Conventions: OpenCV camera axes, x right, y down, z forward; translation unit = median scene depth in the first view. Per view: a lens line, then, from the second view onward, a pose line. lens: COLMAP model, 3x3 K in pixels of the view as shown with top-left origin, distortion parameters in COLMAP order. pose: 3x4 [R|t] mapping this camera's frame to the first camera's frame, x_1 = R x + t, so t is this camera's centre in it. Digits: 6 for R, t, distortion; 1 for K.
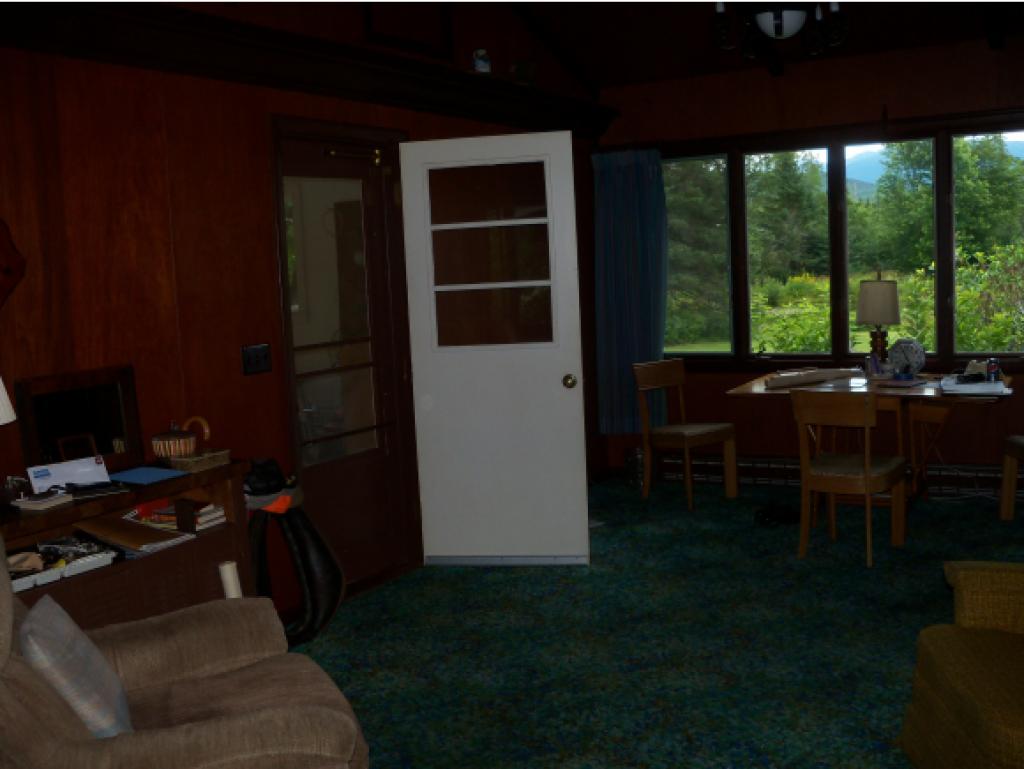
lens RADIAL K [[1050.9, 0, 512.0], [0, 1050.9, 384.5], [0, 0, 1]] dist [-0.235197, 0.234319]
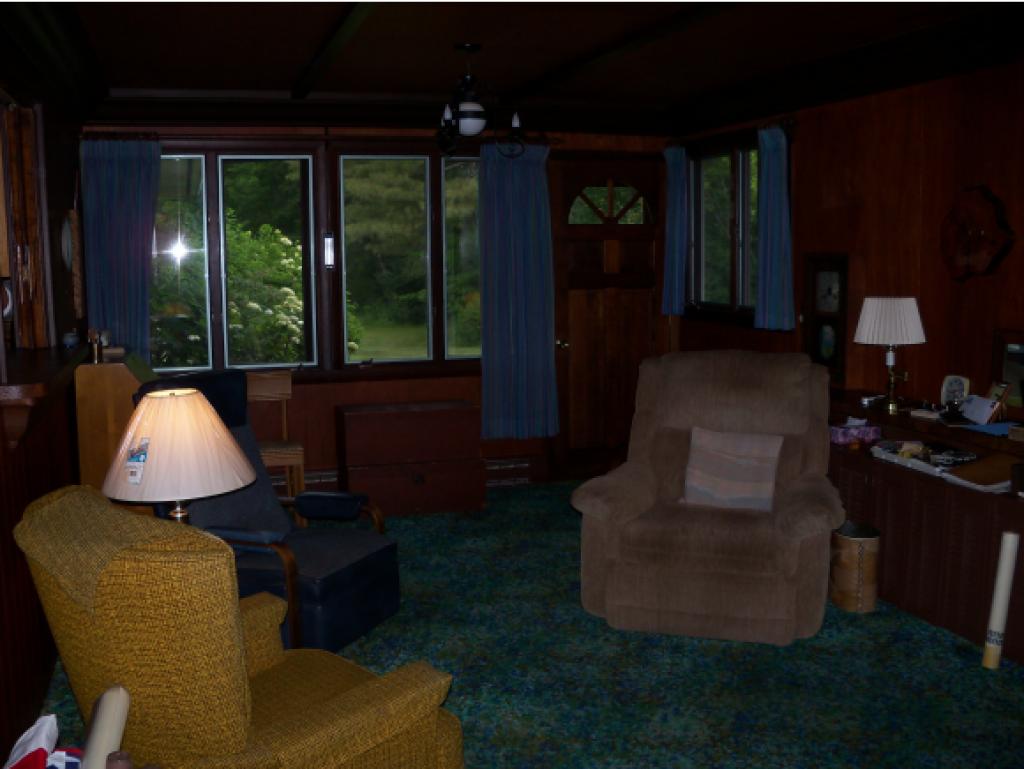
lens RADIAL K [[1050.9, 0, 512.0], [0, 1050.9, 384.5], [0, 0, 1]] dist [-0.235197, 0.234319]
pose [[-0.630080, 0.173653, -0.756864, 0.916500], [-0.043147, 0.965340, 0.257405, -0.247772], [0.775330, 0.194842, -0.600749, 1.378348]]
